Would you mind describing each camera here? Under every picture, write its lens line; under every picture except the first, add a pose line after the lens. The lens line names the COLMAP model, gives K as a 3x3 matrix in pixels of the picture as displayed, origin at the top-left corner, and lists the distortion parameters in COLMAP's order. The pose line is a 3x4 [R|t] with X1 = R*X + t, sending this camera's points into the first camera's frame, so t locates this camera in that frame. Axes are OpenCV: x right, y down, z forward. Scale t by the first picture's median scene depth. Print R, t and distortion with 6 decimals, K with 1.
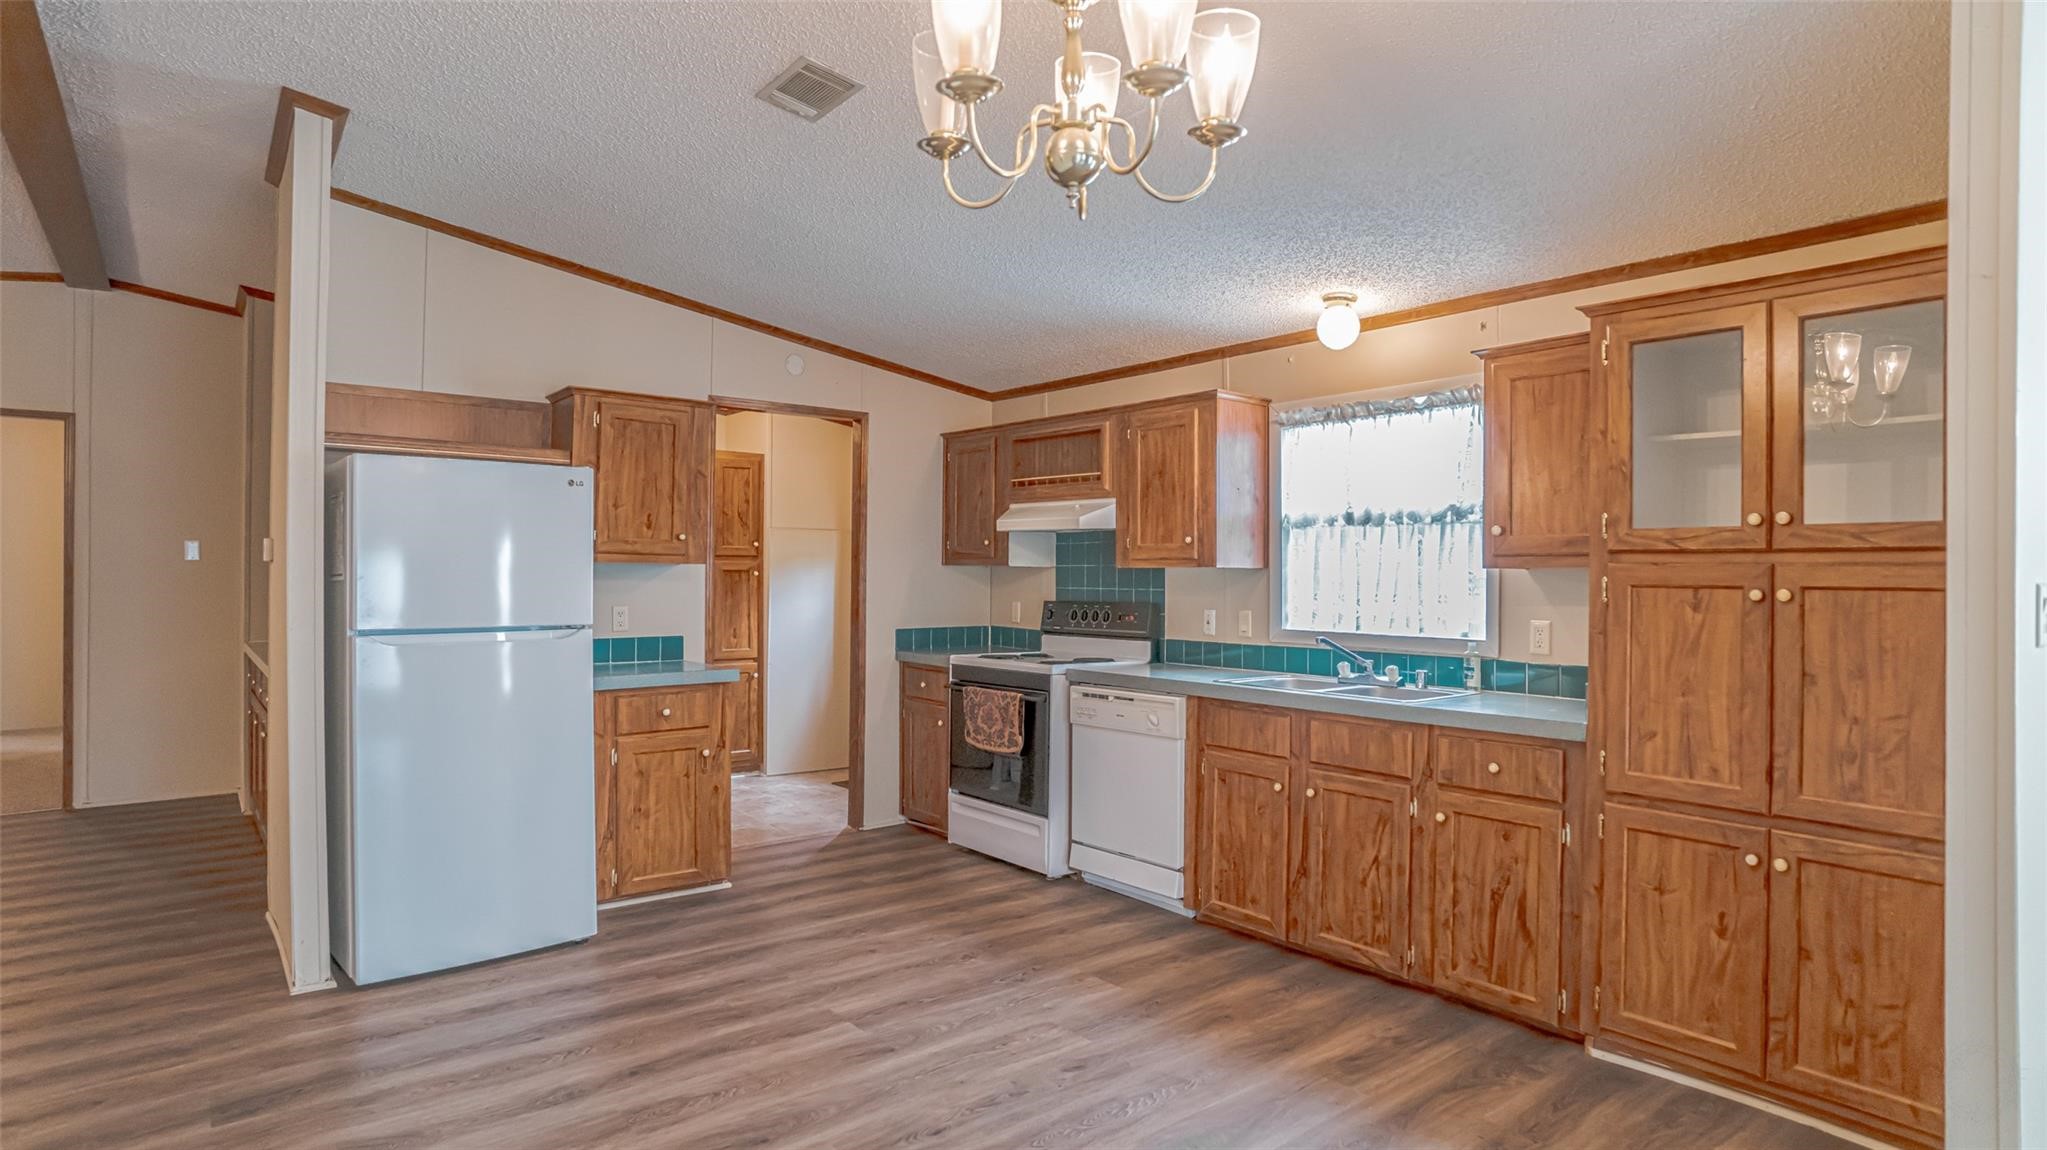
lens RADIAL K [[1075.7, 0, 1011.8], [0, 1075.7, 557.5], [0, 0, 1]] dist [-0.032283, 0.015162]
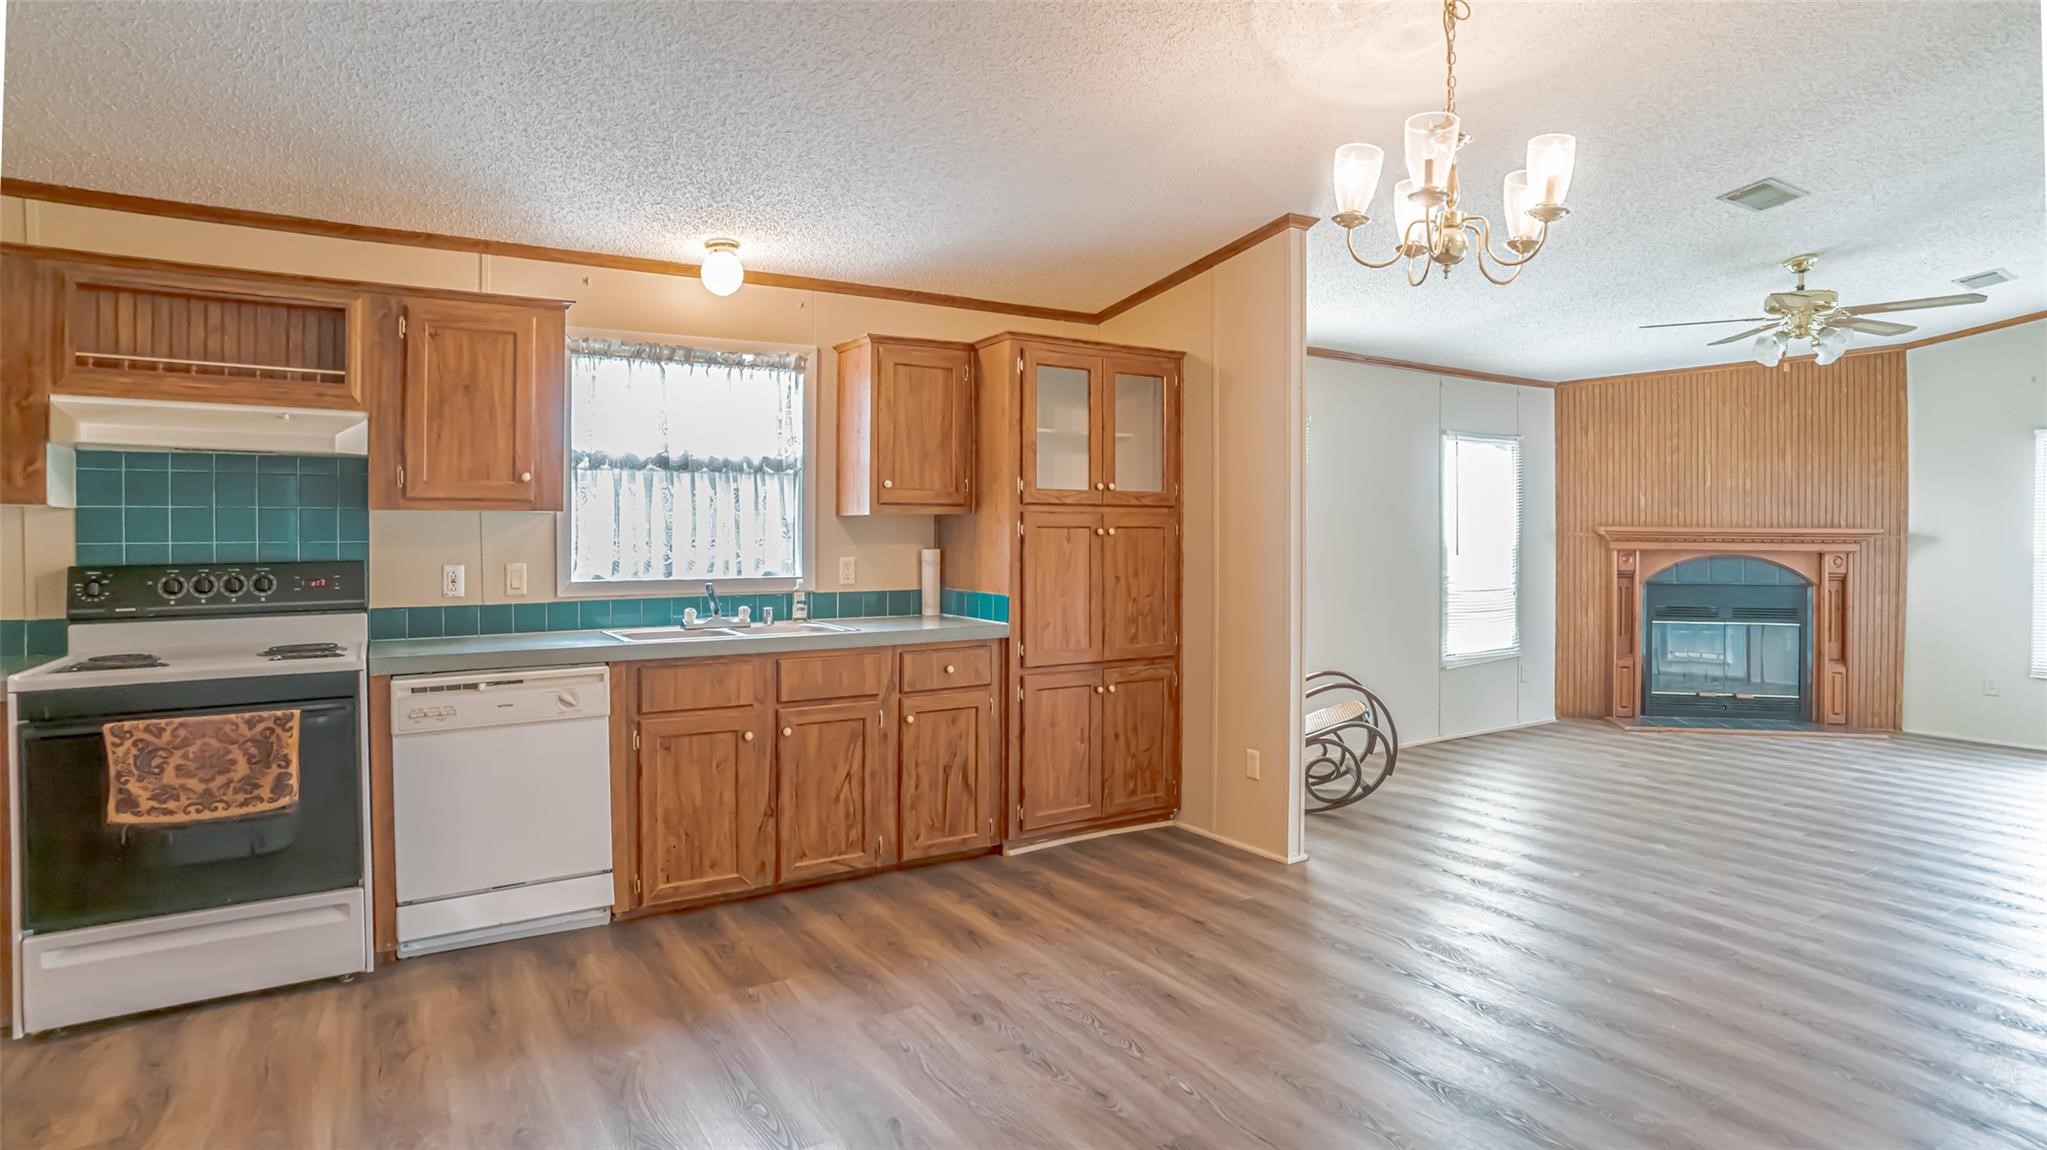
lens RADIAL K [[1075.7, 0, 988.6], [0, 1075.7, 518.1], [0, 0, 1]] dist [-0.032283, 0.015162]
pose [[0.140938, 0.003419, 0.990013, -0.618252], [-0.013109, 0.999913, -0.001587, 0.011739], [-0.989932, -0.012754, 0.140970, 0.576363]]
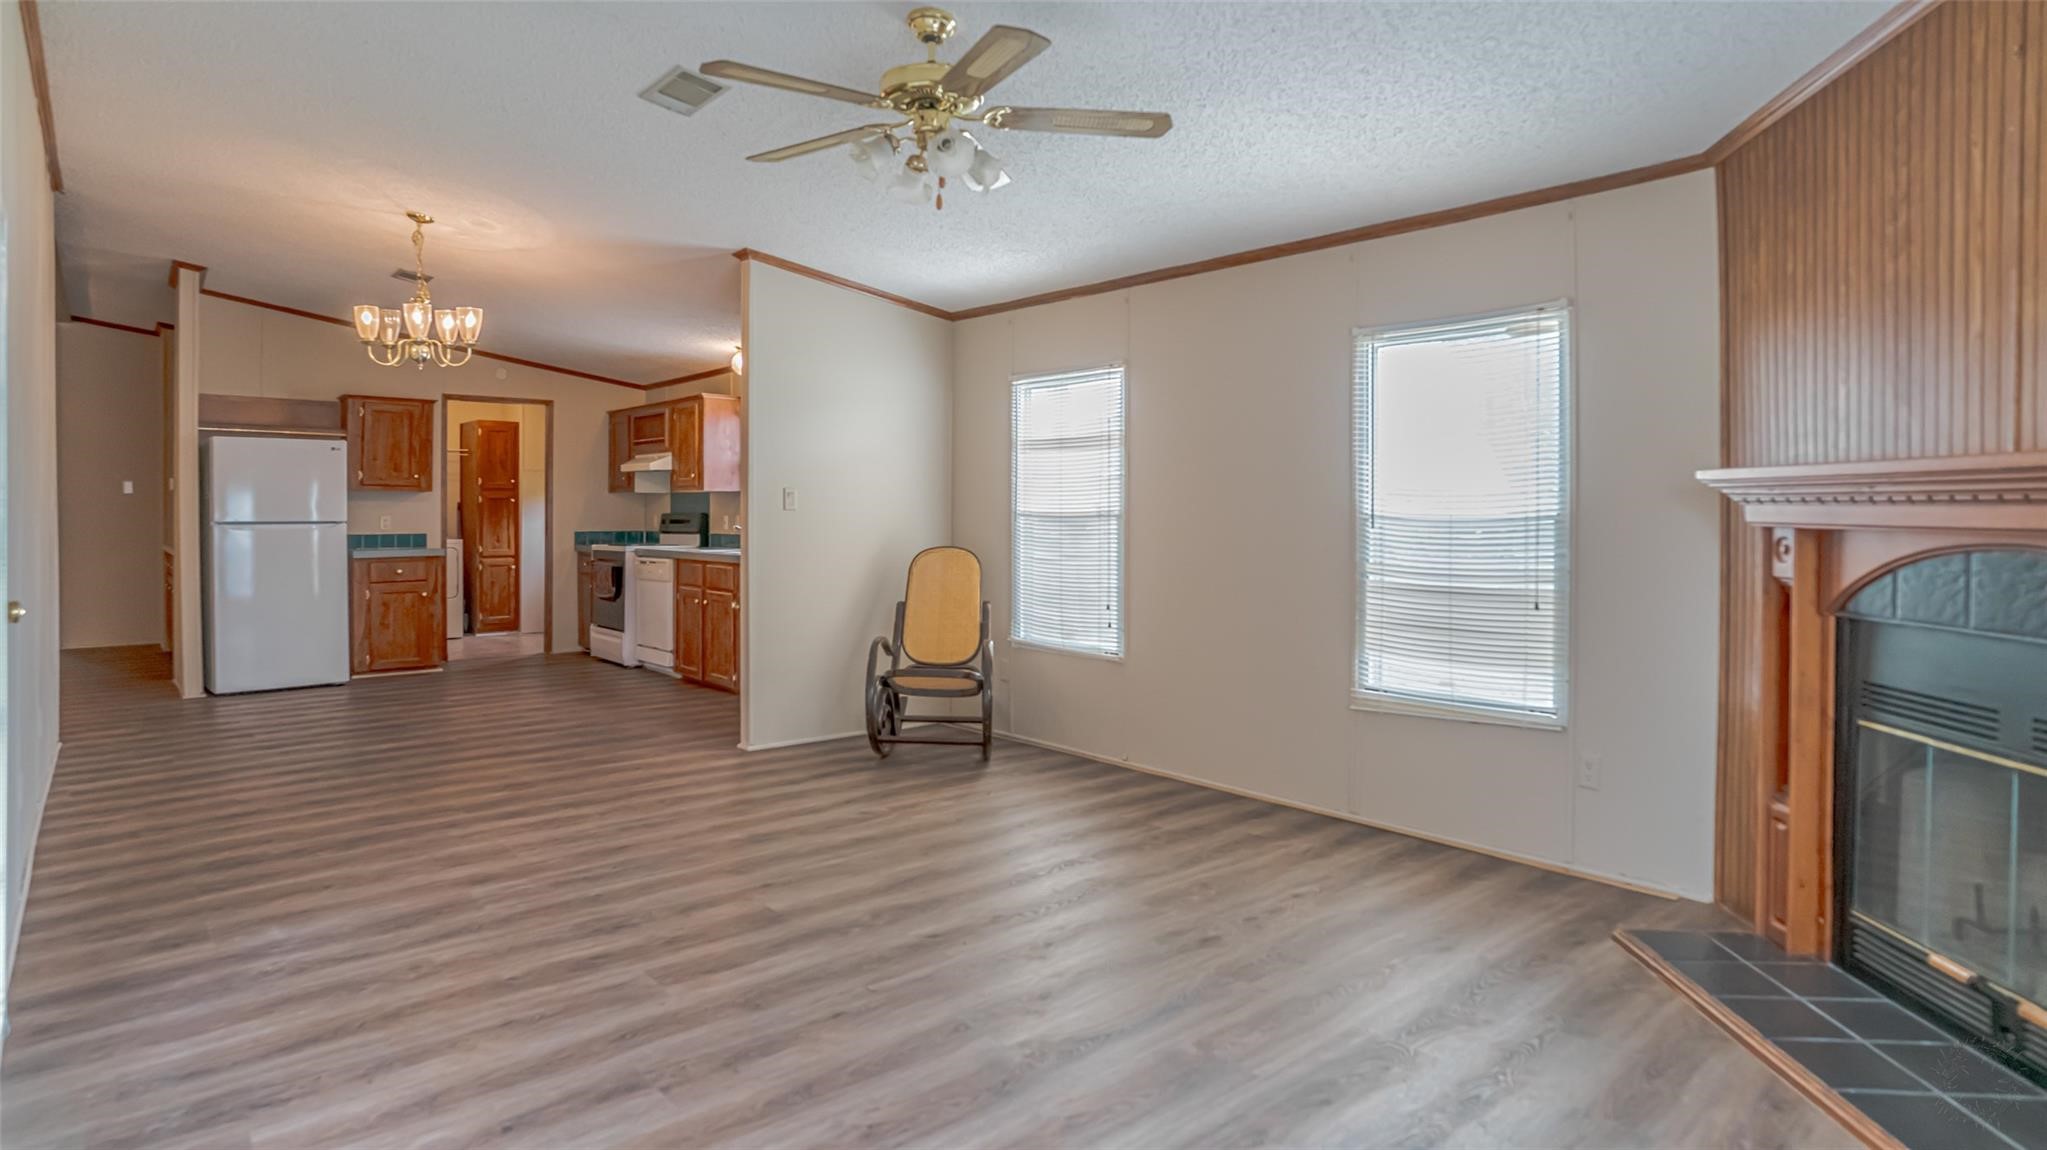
lens RADIAL K [[1075.7, 0, 1024.7], [0, 1075.7, 502.8], [0, 0, 1]] dist [-0.032283, 0.015162]
pose [[0.998819, -0.007671, 0.047981, 0.677043], [0.007352, 0.999950, 0.006833, 0.022417], [-0.048031, -0.006473, 0.998825, -0.894081]]
